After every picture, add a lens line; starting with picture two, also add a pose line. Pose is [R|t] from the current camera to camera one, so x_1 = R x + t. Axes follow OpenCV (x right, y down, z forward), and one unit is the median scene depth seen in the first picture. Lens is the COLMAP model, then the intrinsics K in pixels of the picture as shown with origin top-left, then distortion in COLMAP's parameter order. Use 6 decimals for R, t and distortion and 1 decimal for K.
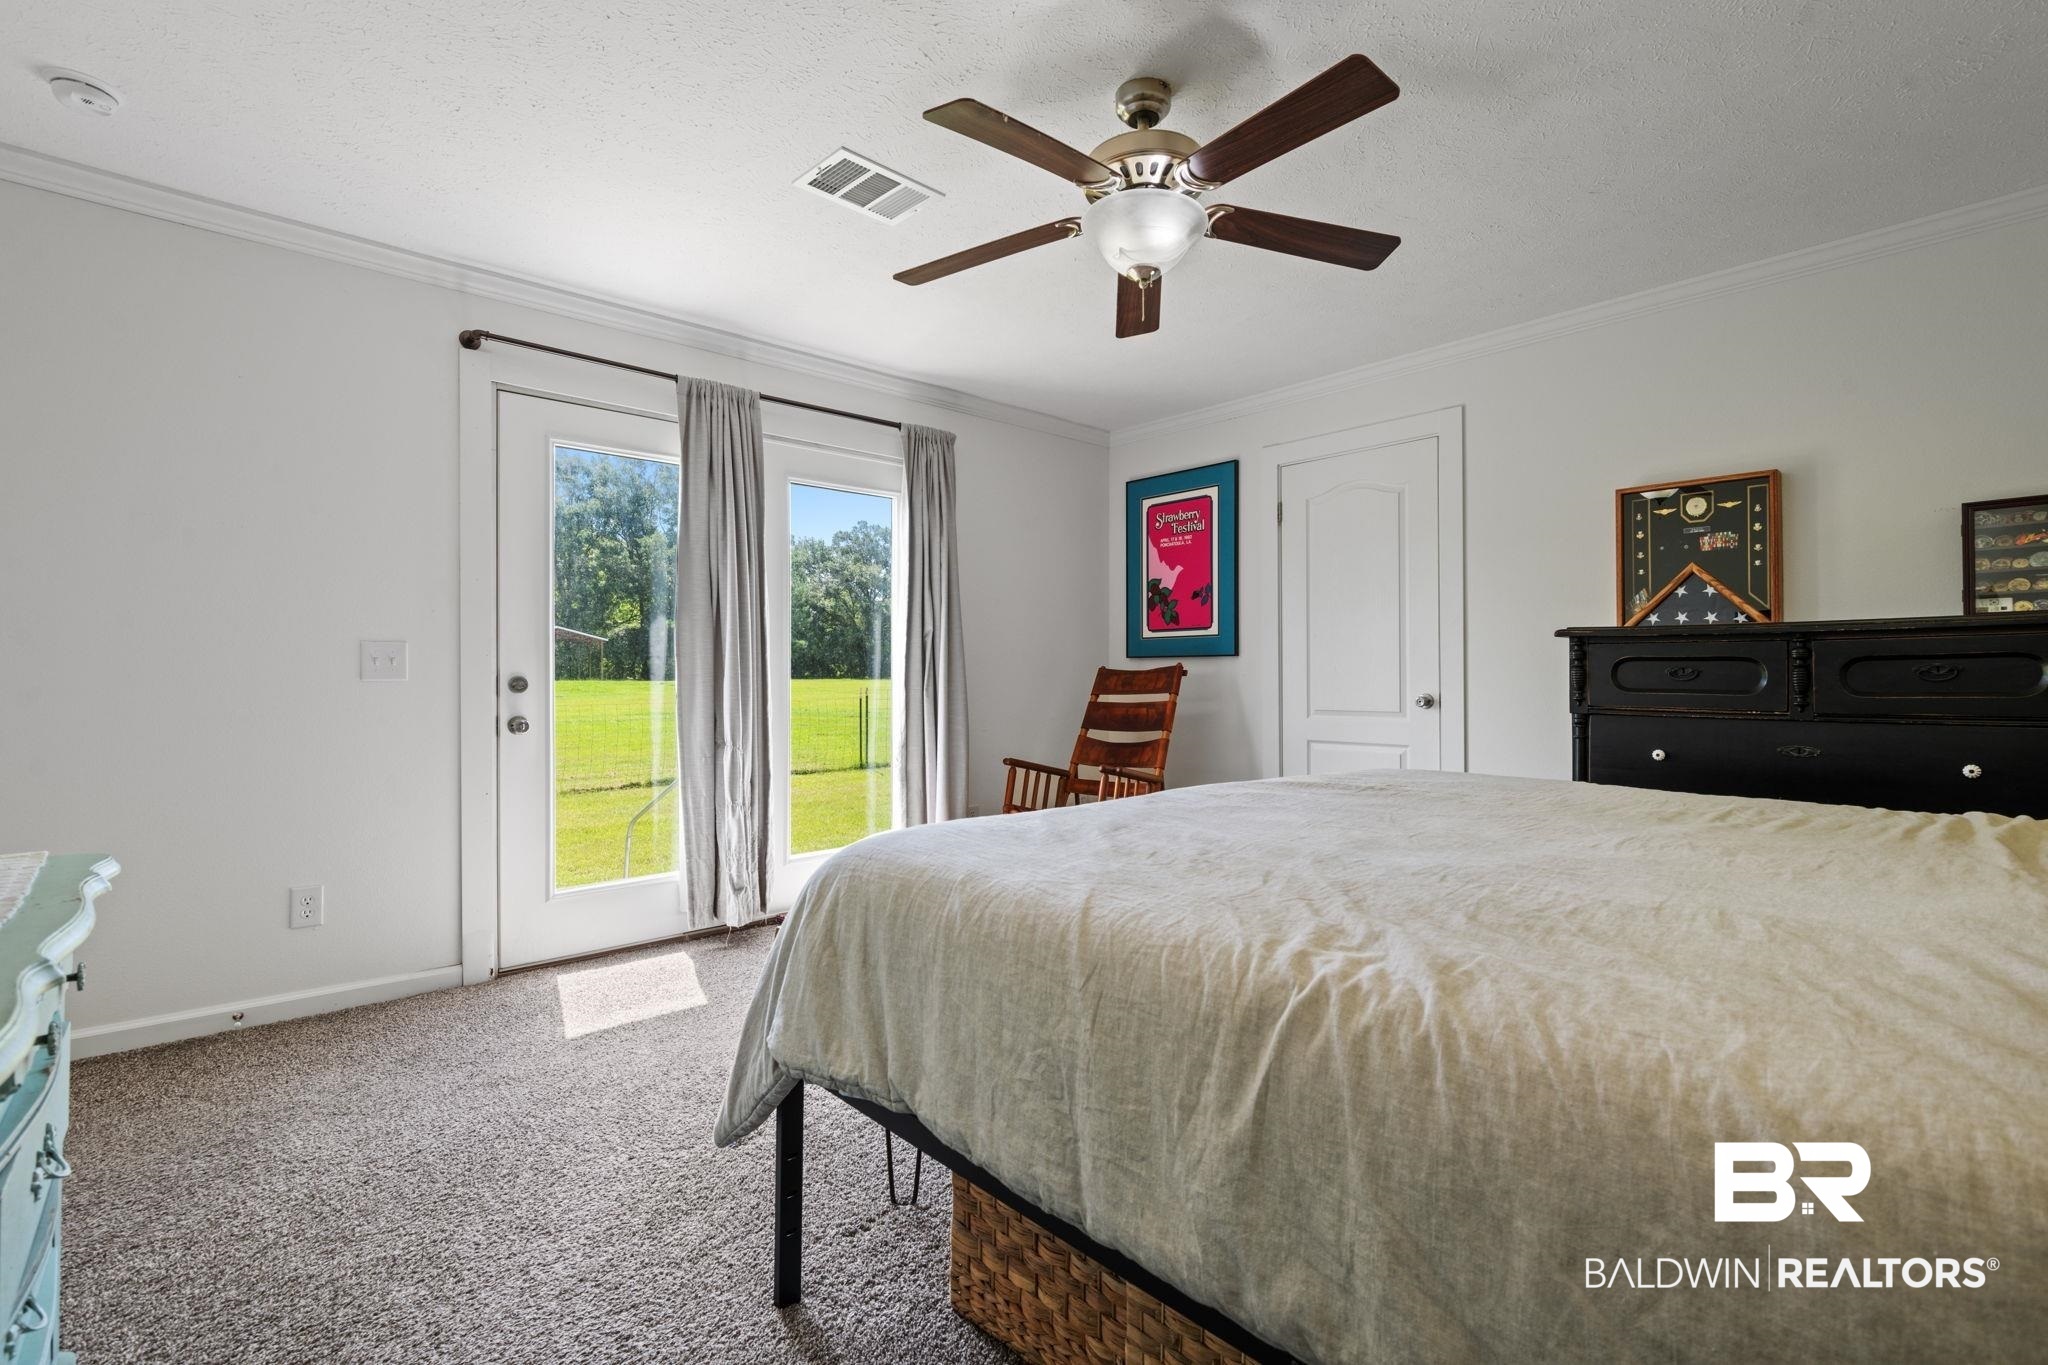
lens RADIAL K [[920.8, 0, 1028.4], [0, 920.8, 670.5], [0, 0, 1]] dist [-0.001478, -0.000113]
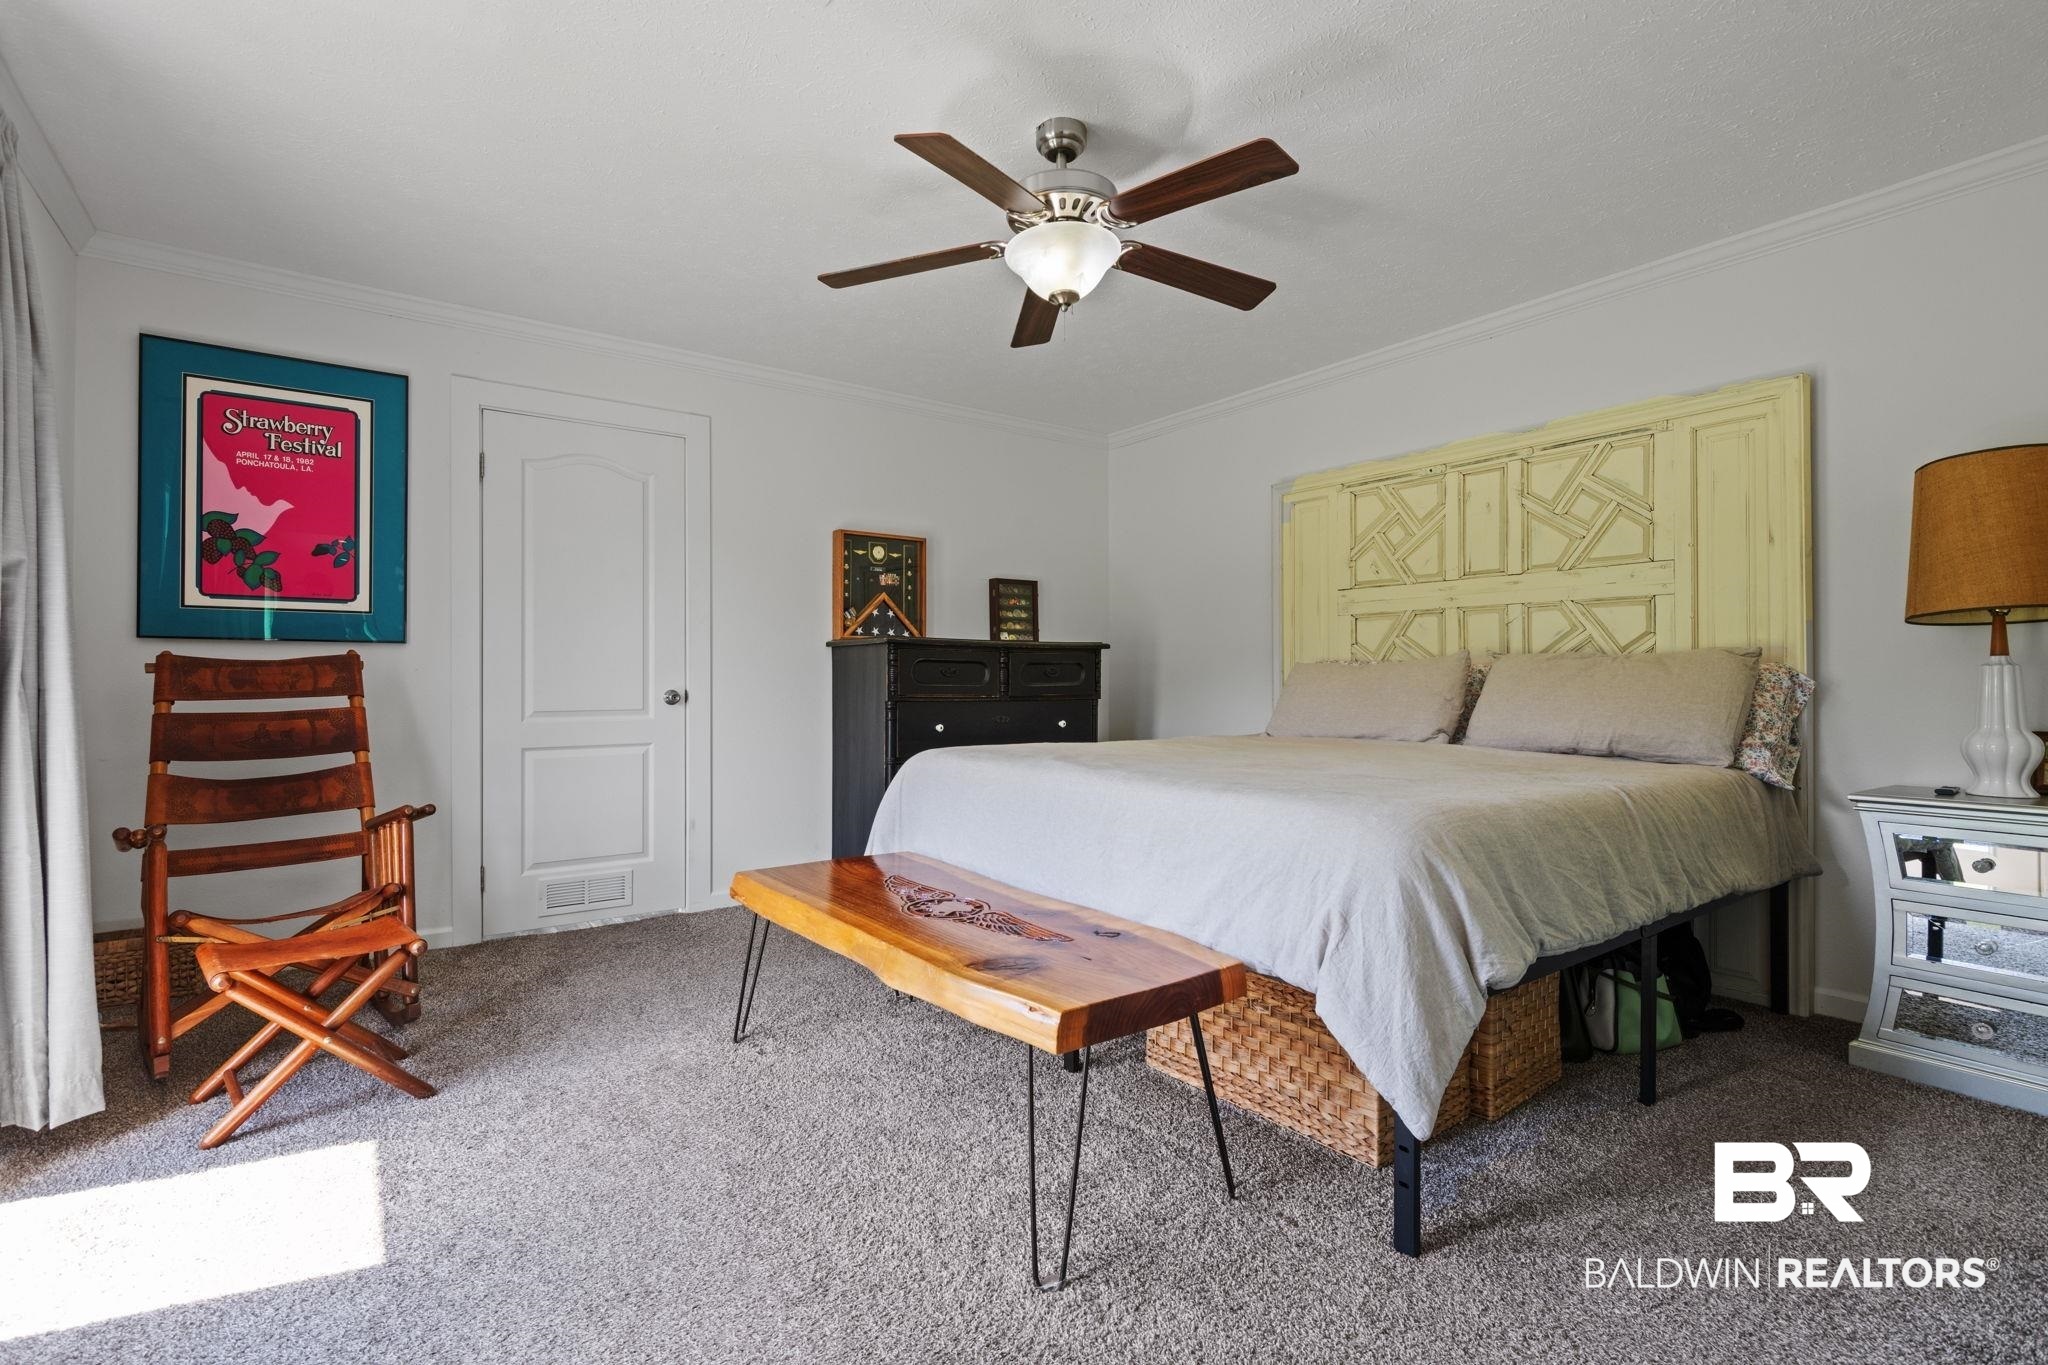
lens RADIAL K [[920.8, 0, 1028.4], [0, 920.8, 670.5], [0, 0, 1]] dist [-0.001478, -0.000113]
pose [[0.123276, 0.009255, 0.992329, -0.513639], [-0.009432, 0.999922, -0.008154, 0.008474], [-0.992328, -0.008355, 0.123354, 0.484441]]
